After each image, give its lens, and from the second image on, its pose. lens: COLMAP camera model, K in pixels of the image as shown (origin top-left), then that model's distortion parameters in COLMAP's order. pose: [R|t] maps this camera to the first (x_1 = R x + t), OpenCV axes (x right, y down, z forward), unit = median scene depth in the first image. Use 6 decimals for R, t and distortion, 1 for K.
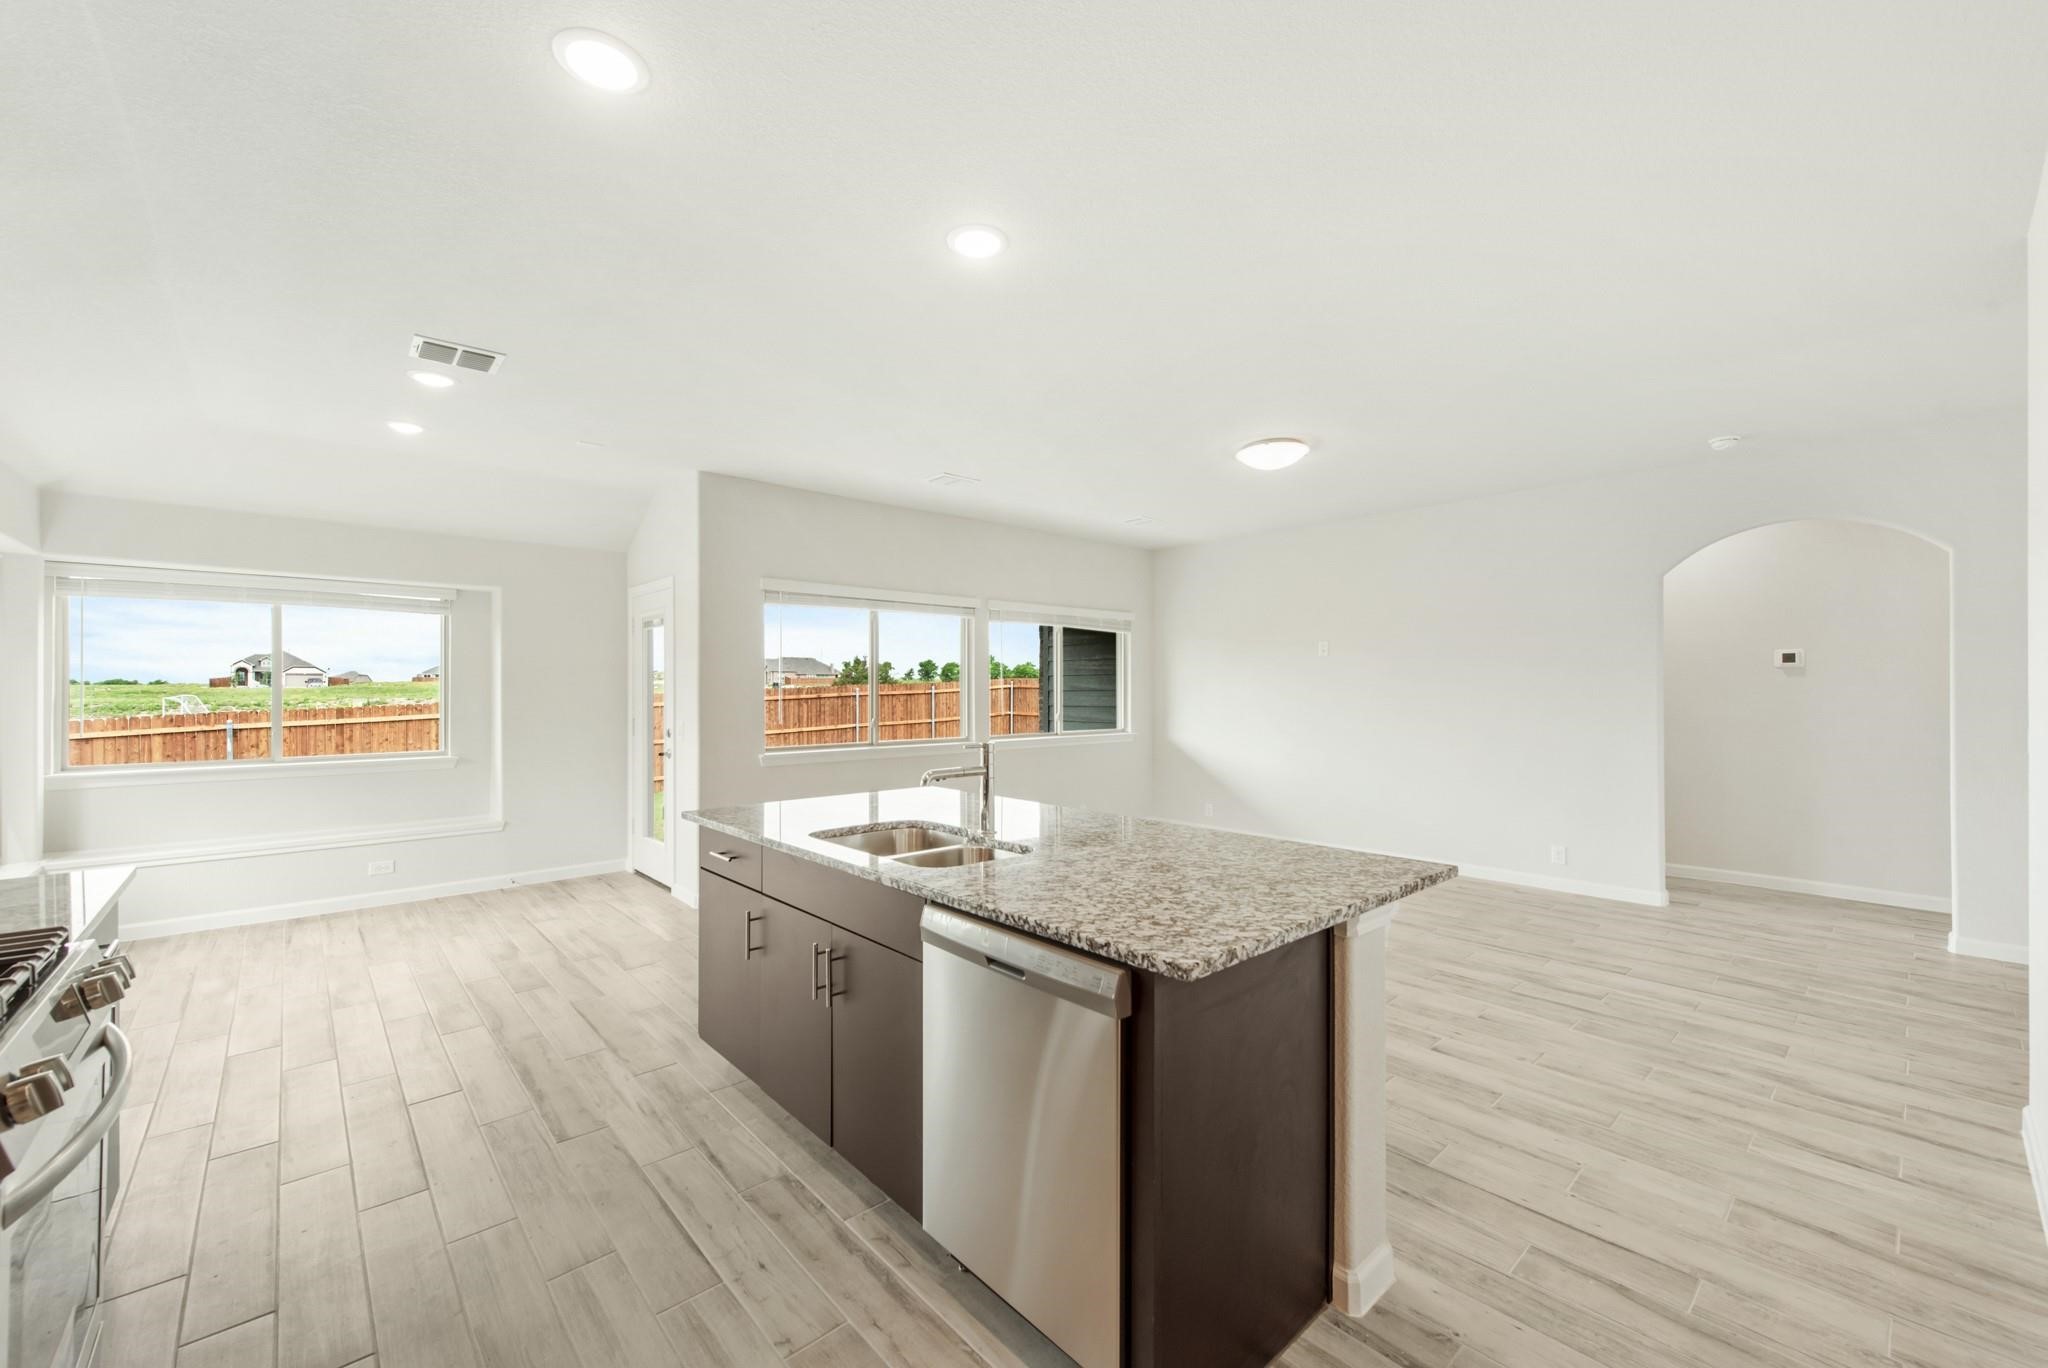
lens RADIAL K [[812.3, 0, 1024.0], [0, 812.3, 684.0], [0, 0, 1]] dist [0.000015, -0.000653]
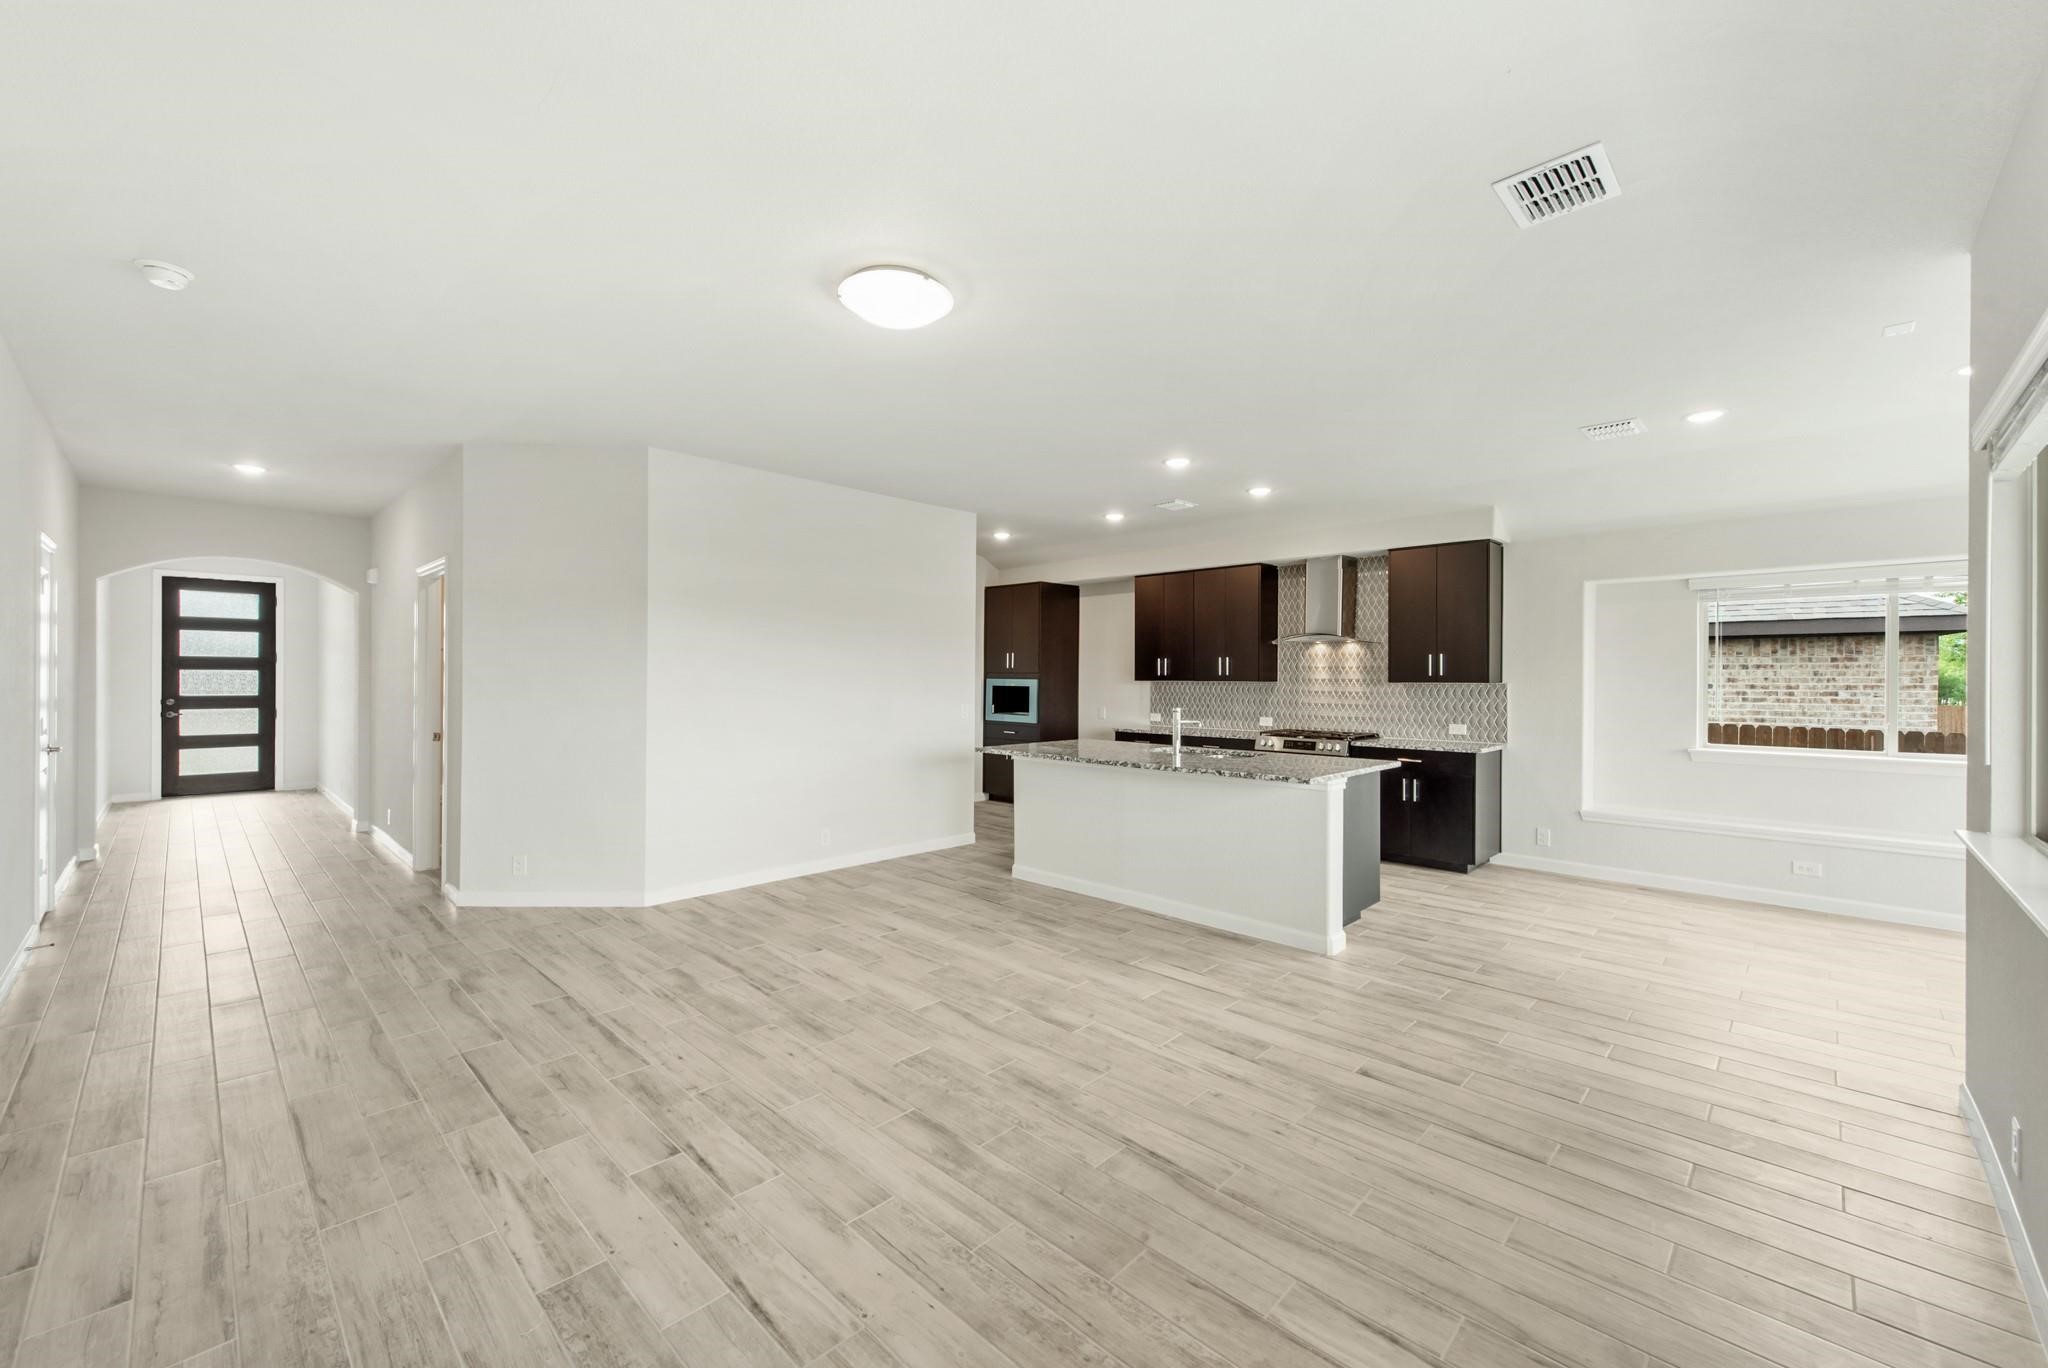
lens RADIAL K [[816.1, 0, 1034.2], [0, 816.1, 677.8], [0, 0, 1]] dist [0.022663, 0.000015]
pose [[-0.997196, -0.004463, -0.074697, 0.248107], [-0.003947, 0.999967, -0.007053, 0.008984], [0.074726, -0.006738, -0.997181, 1.646164]]
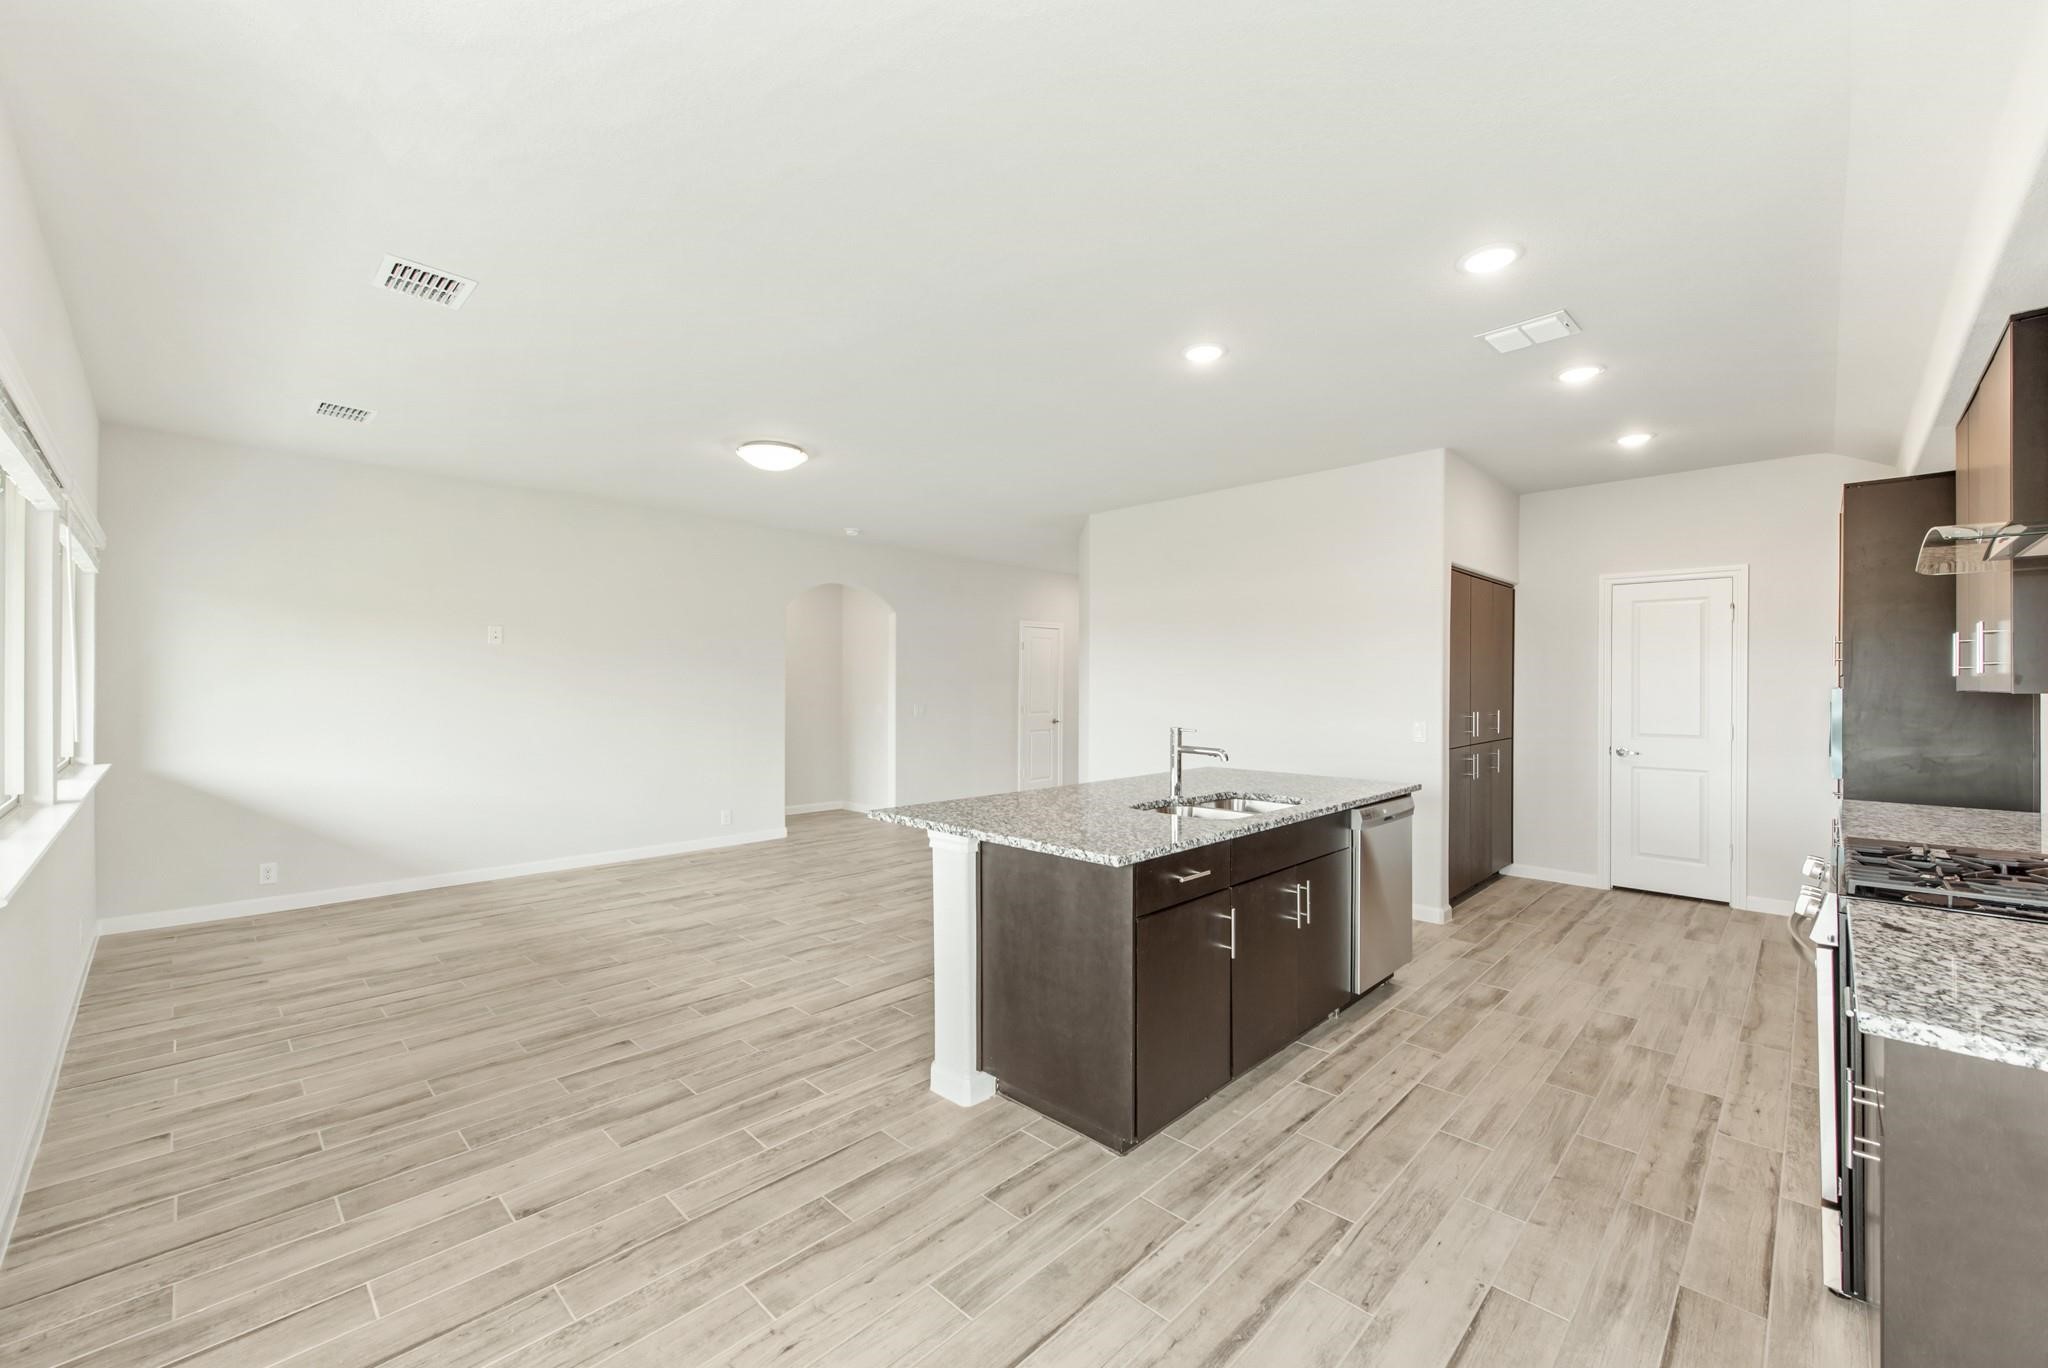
lens RADIAL K [[815.9, 0, 1031.6], [0, 815.9, 680.7], [0, 0, 1]] dist [0.001898, -0.000379]
pose [[-0.065273, 0.006102, 0.997849, -0.750905], [-0.009196, 0.999935, -0.006717, 0.005402], [-0.997825, -0.009615, -0.065212, 0.746088]]
